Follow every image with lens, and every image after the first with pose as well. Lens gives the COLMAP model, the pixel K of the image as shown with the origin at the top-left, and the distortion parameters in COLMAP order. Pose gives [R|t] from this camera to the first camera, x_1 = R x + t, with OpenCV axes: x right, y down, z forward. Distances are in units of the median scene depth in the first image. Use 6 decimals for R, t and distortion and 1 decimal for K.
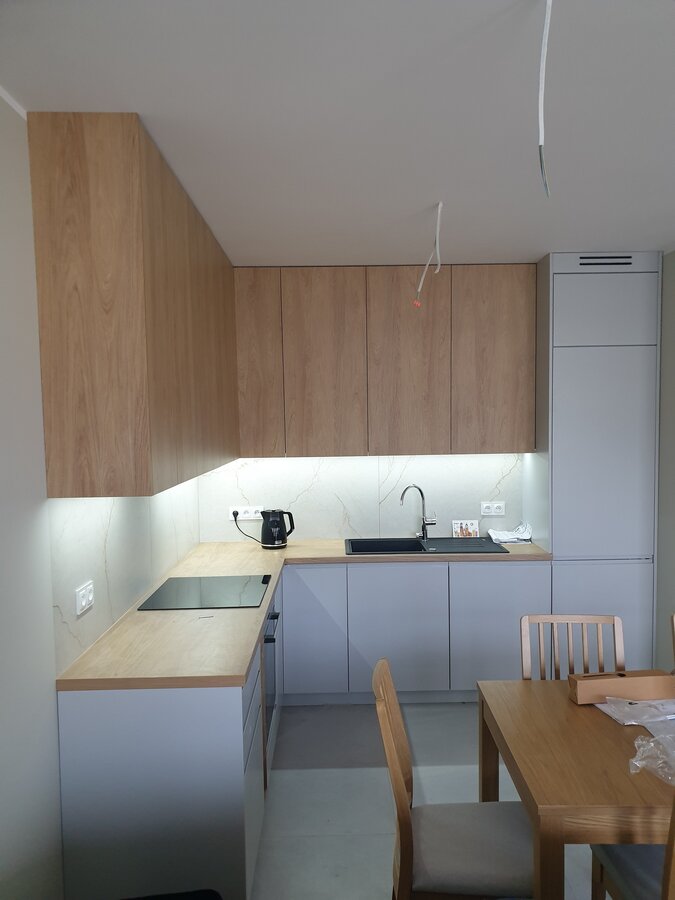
lens RADIAL K [[691.6, 0, 344.7], [0, 691.6, 463.2], [0, 0, 1]] dist [0.082552, -0.115176]
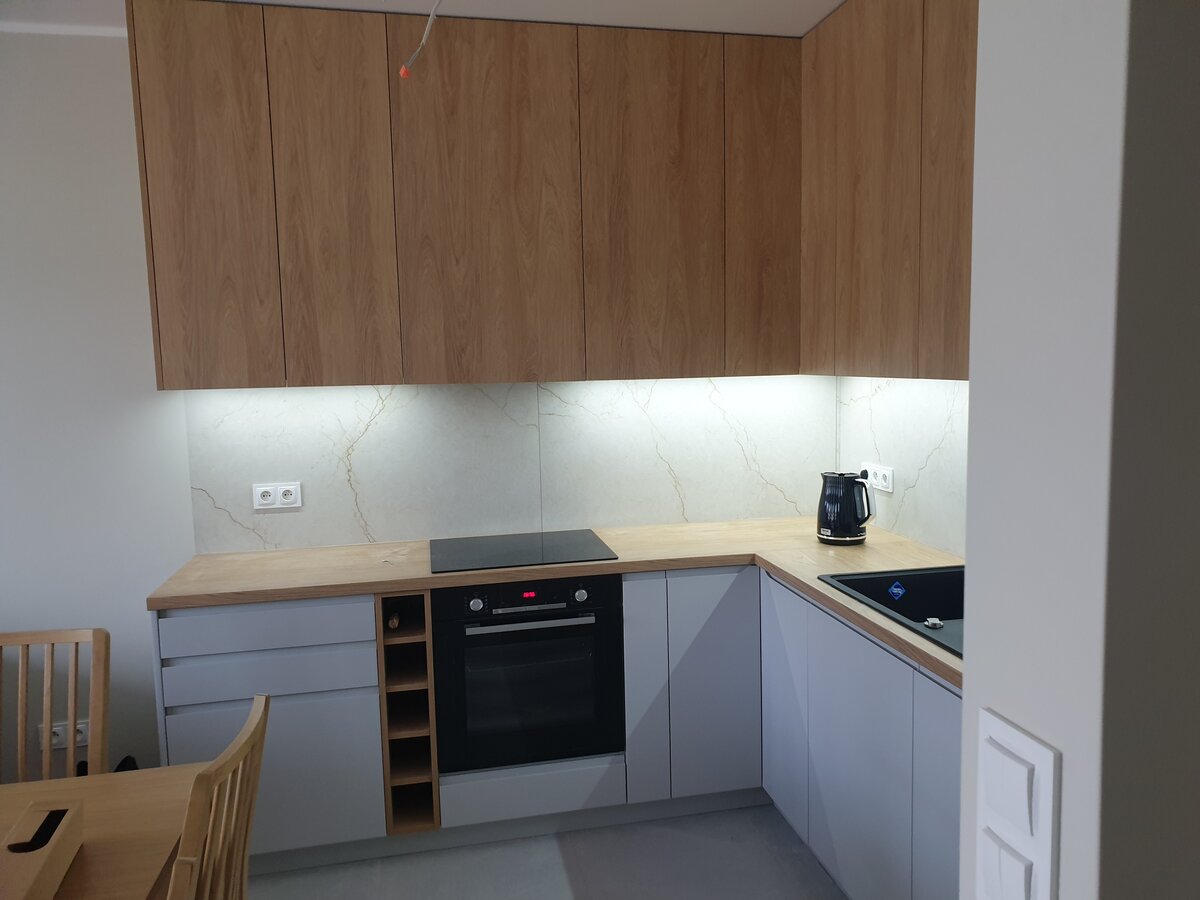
lens RADIAL K [[922.1, 0, 622.1], [0, 922.1, 450.4], [0, 0, 1]] dist [0.082552, -0.115176]
pose [[0.204103, 0.111409, -0.972589, 0.623628], [-0.047467, 0.993461, 0.103838, -0.018688], [0.977798, 0.024972, 0.208057, 0.743471]]
